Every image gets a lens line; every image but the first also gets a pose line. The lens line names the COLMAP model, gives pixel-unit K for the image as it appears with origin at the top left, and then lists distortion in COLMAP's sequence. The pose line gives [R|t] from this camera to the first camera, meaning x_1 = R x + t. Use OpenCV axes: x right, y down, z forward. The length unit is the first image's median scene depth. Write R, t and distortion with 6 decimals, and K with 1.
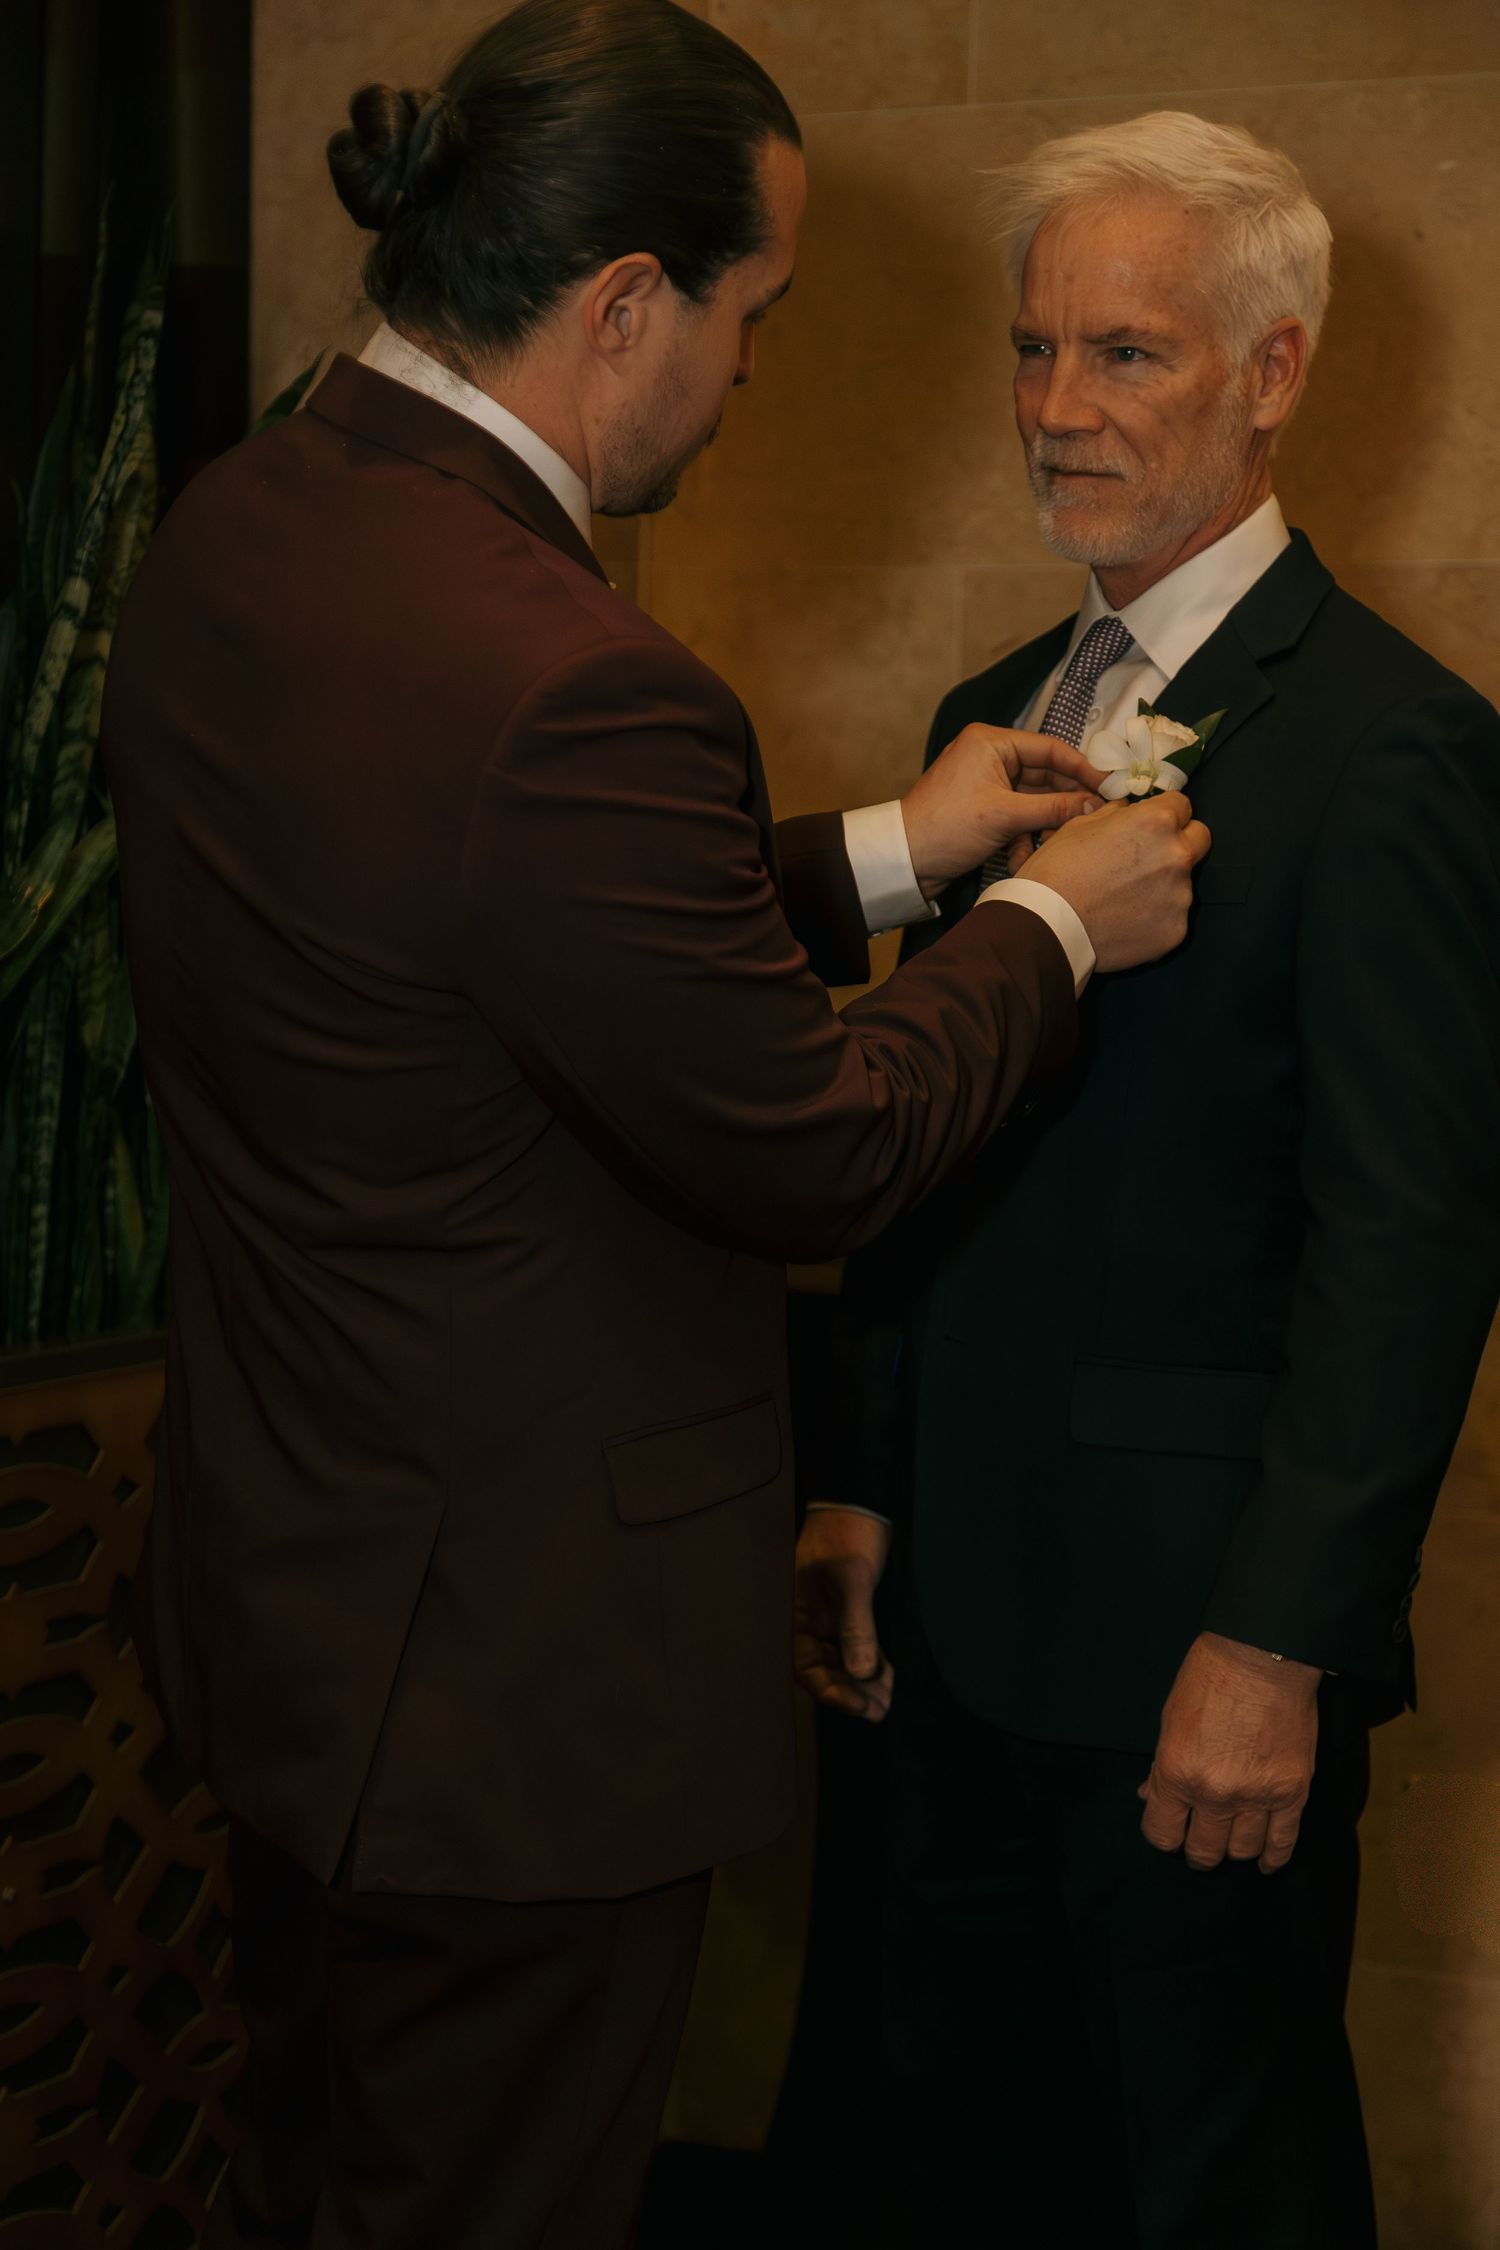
lens RADIAL K [[3845.0, 0, 719.8], [0, 3845.0, 1150.7], [0, 0, 1]] dist [-0.019767, 0.000000]
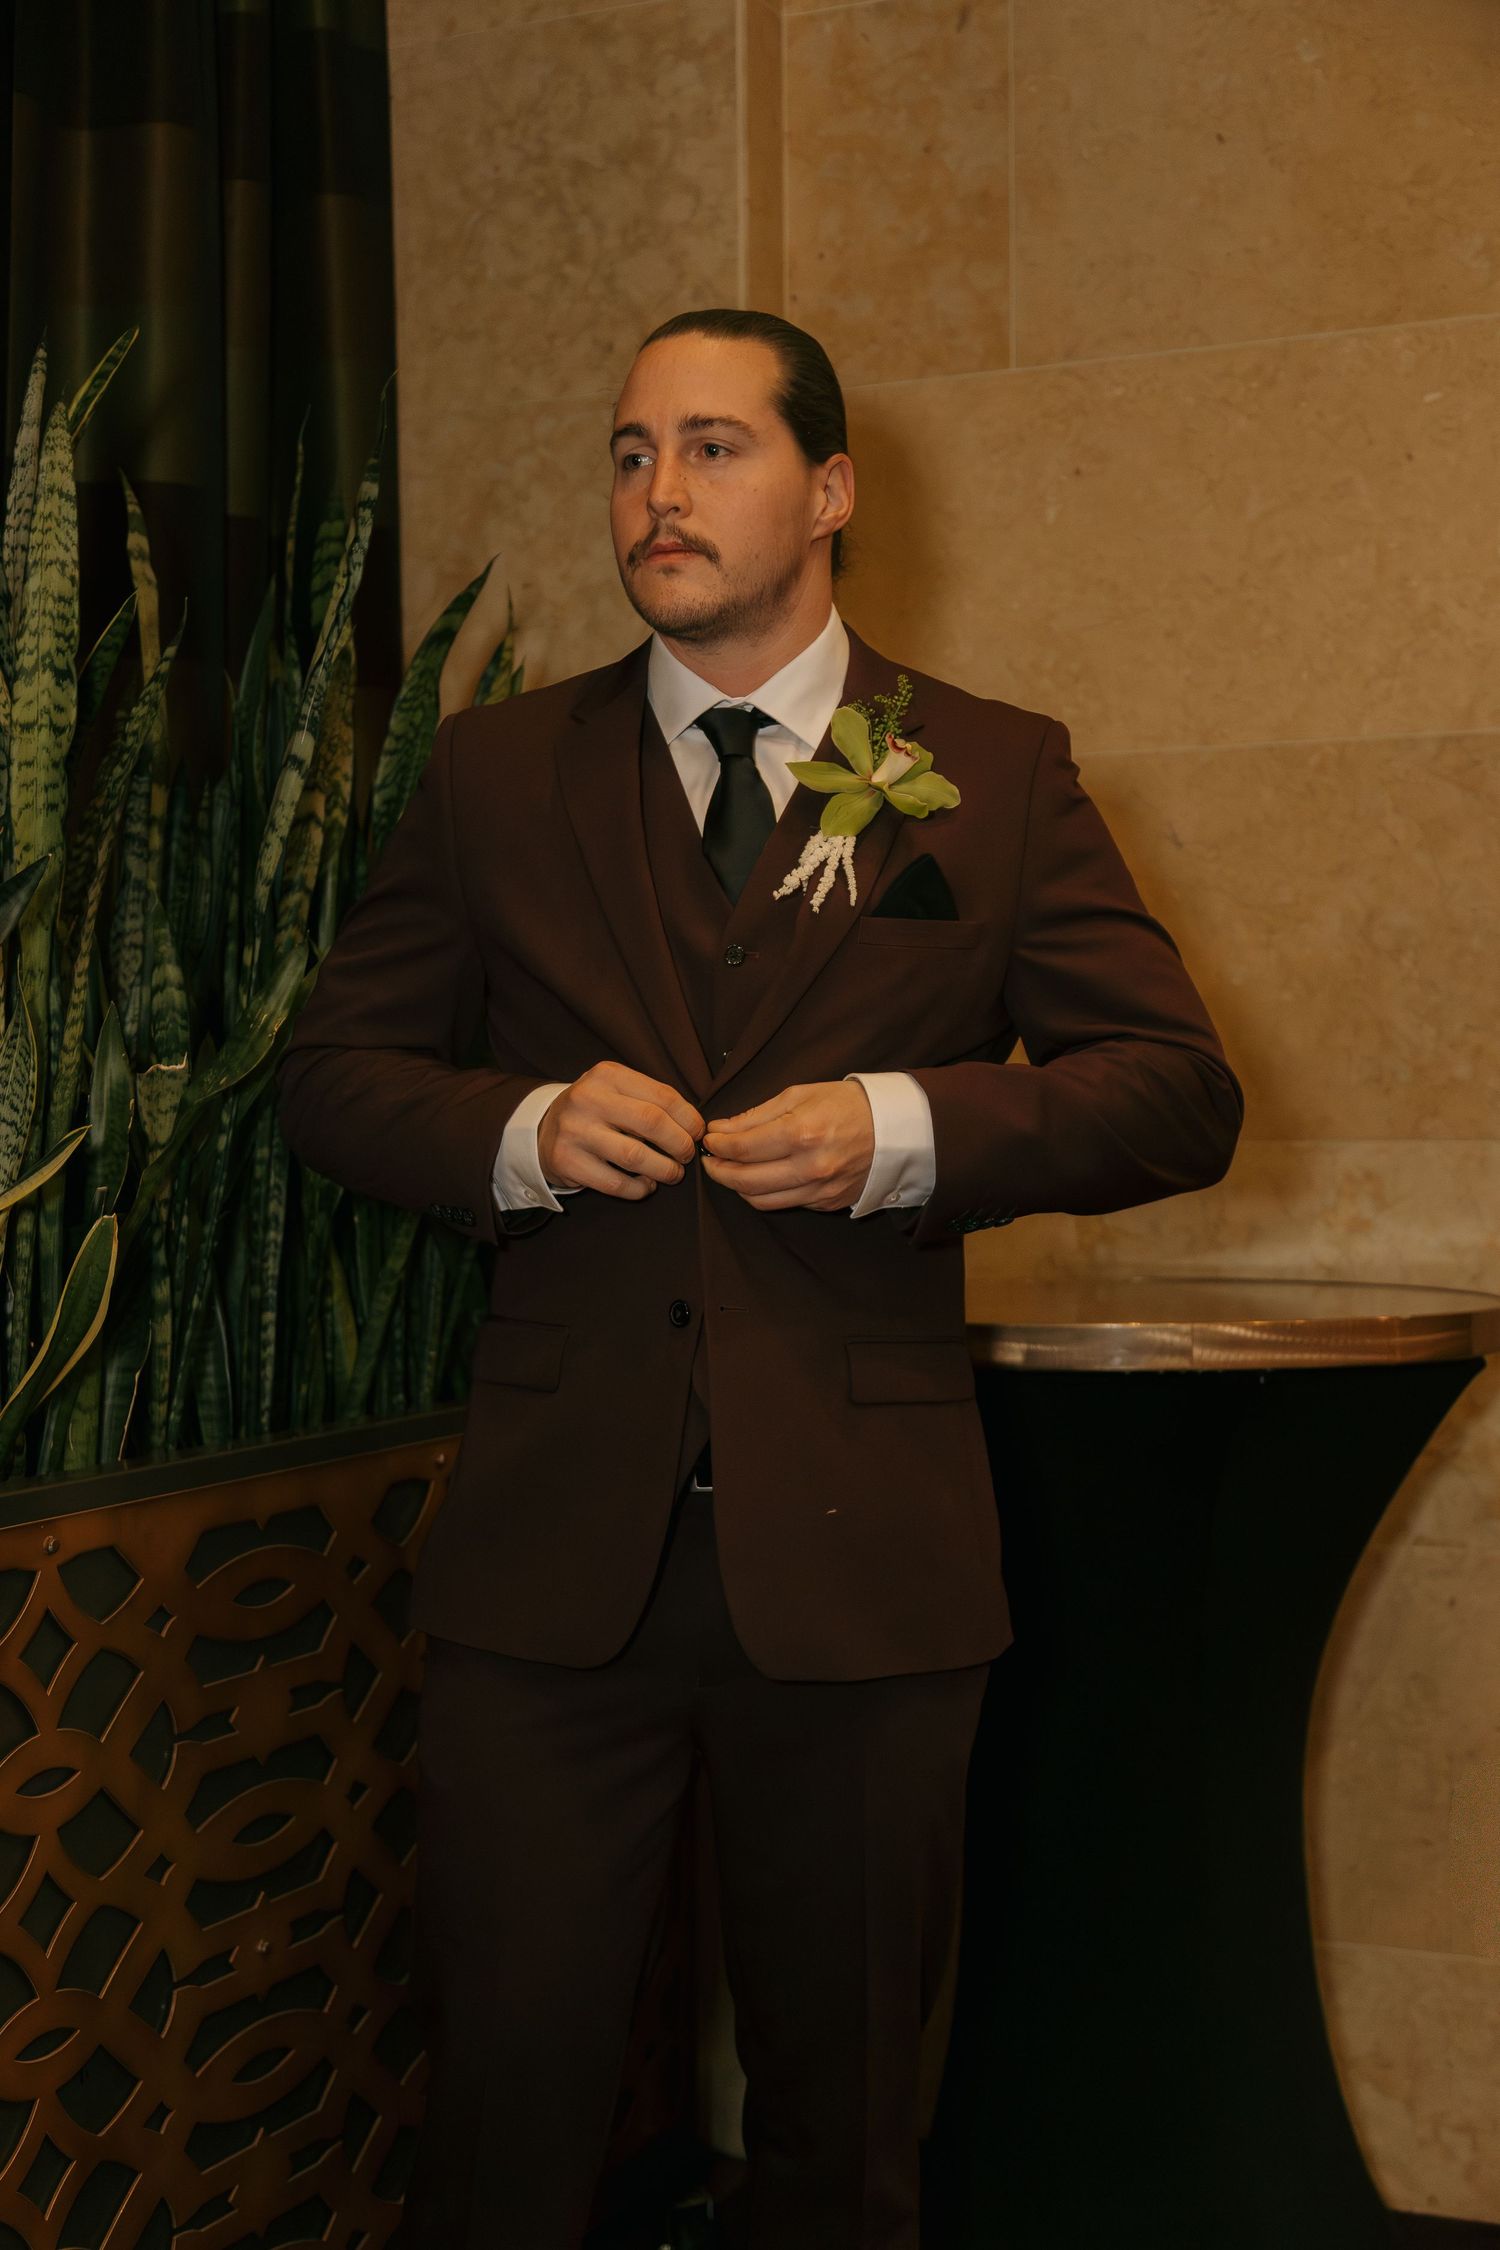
lens RADIAL K [[2864.0, 0, 718.6], [0, 2864.0, 1156.3], [0, 0, 1]] dist [0.001599, 0.000000]
pose [[0.999399, -0.030662, 0.016161, -0.058987], [0.031487, 0.998067, -0.053573, 0.017715], [-0.014488, 0.054049, 0.998433, 0.168966]]
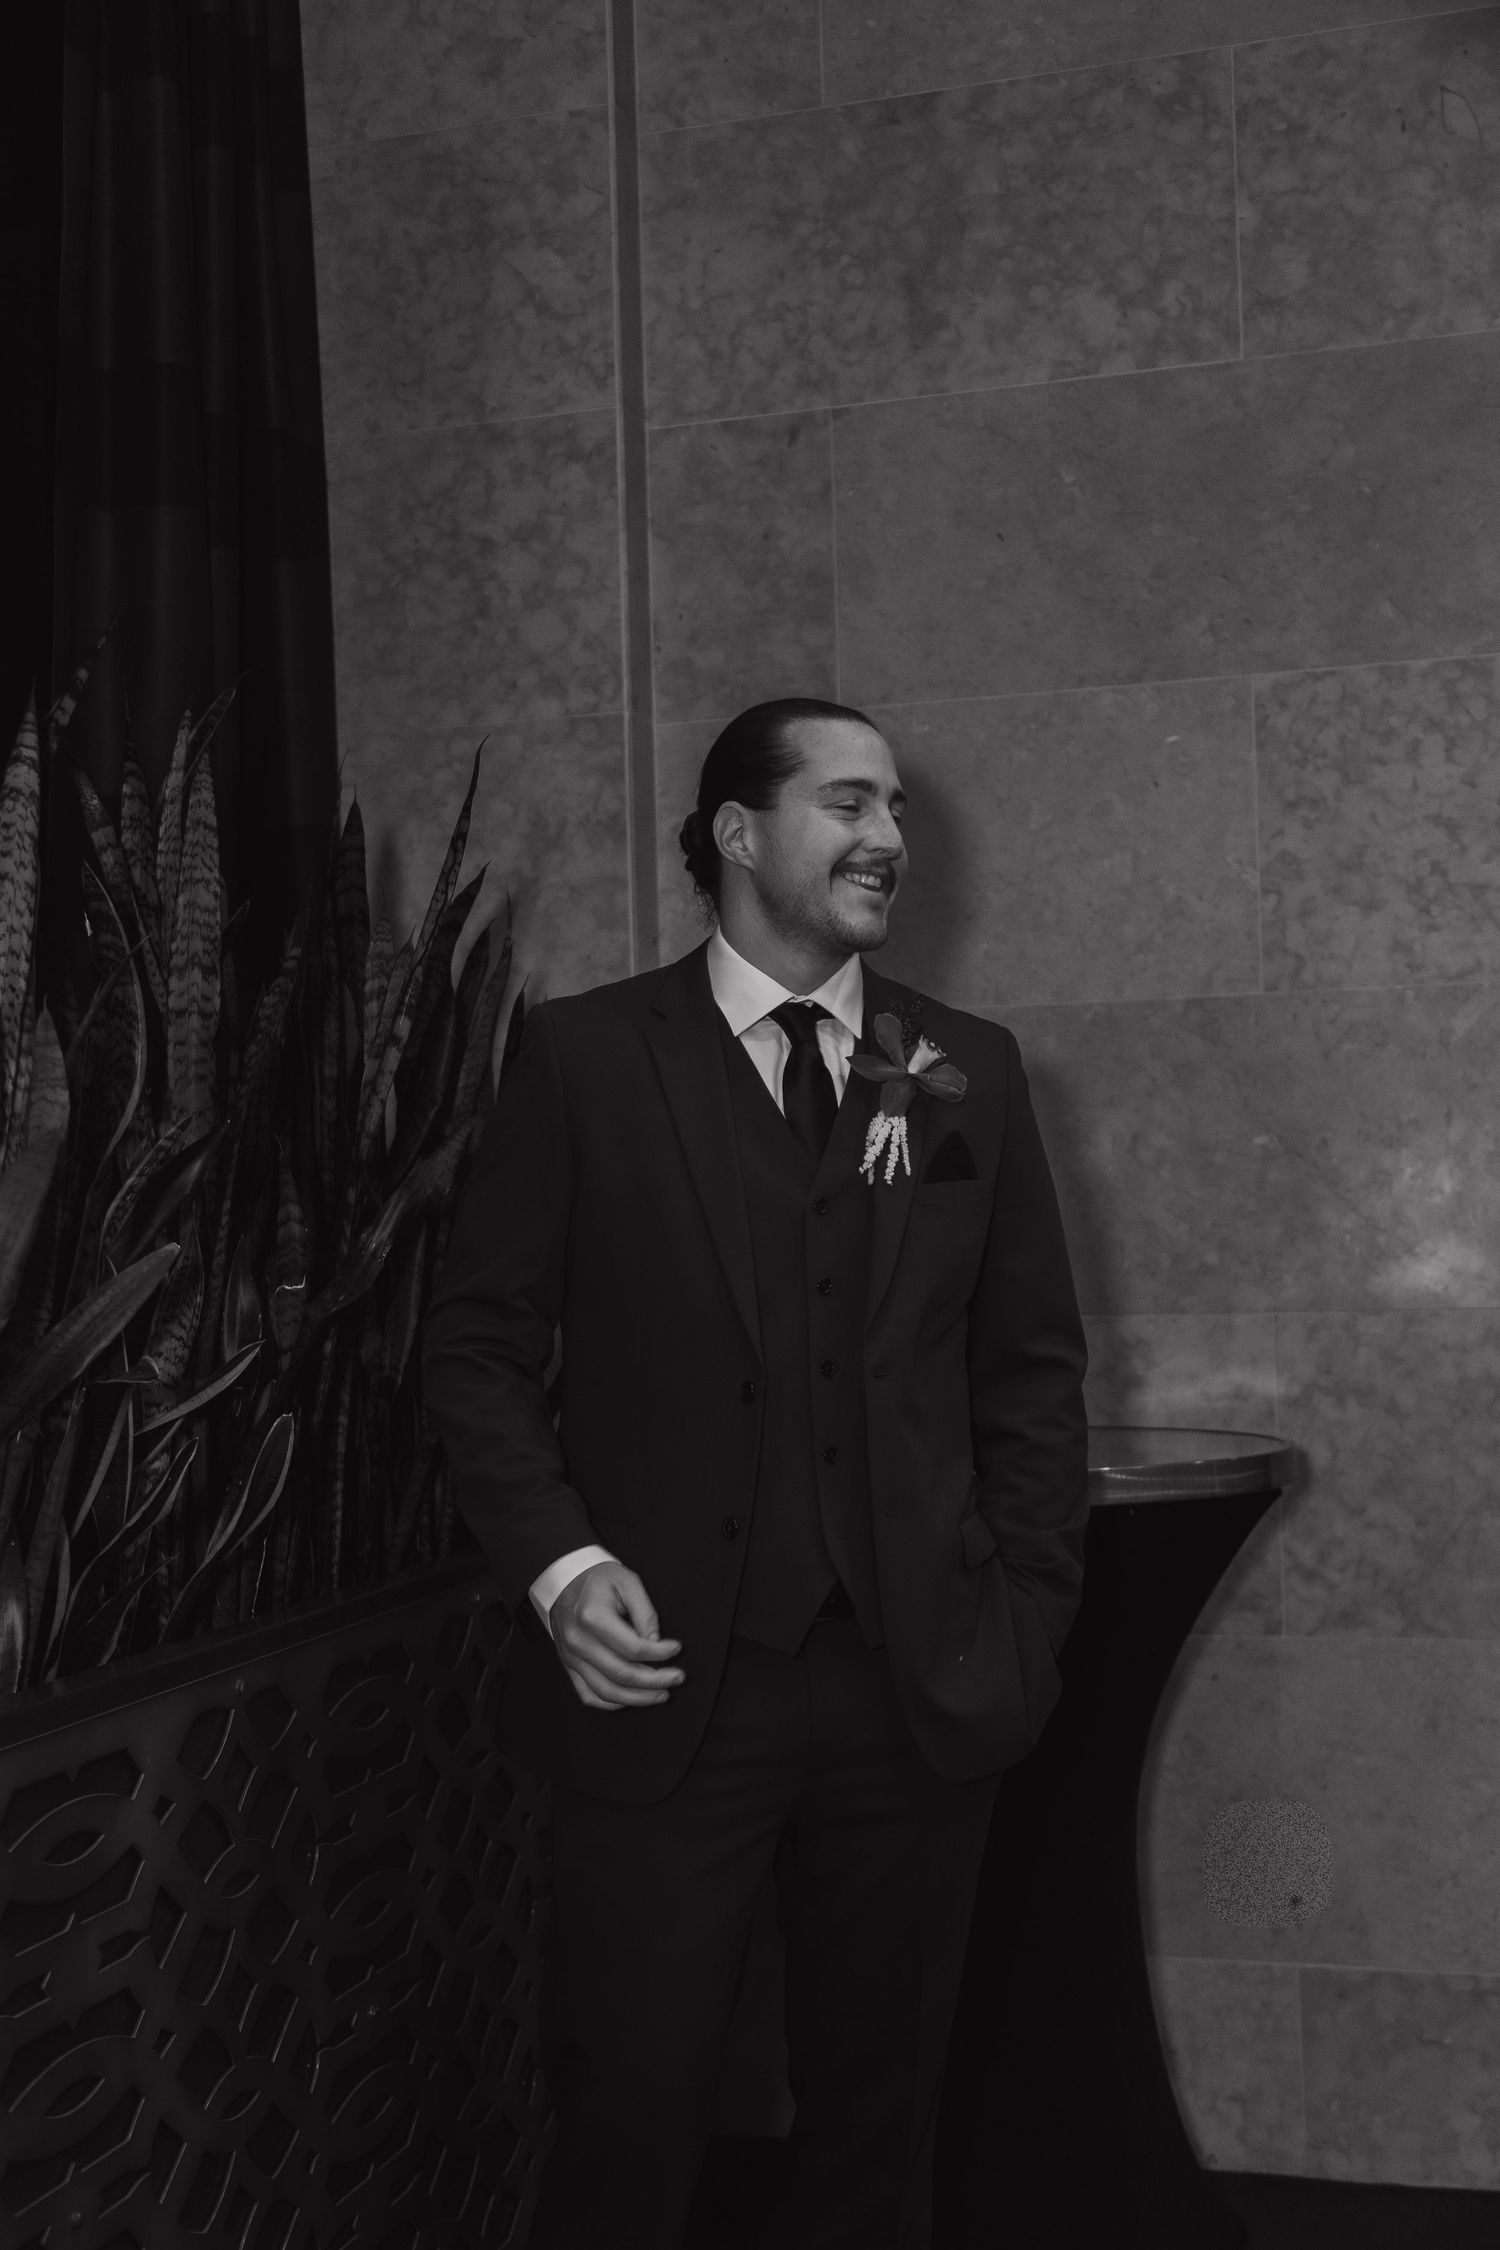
lens RADIAL K [[2408.2, 0, 719.3], [0, 2408.2, 1157.1], [0, 0, 1]] dist [-0.011619, 0.000000]
pose [[0.985808, -0.041011, 0.162790, -0.177864], [0.059048, 0.992444, -0.107553, -0.000289], [-0.157149, 0.115639, 0.980781, 0.133045]]
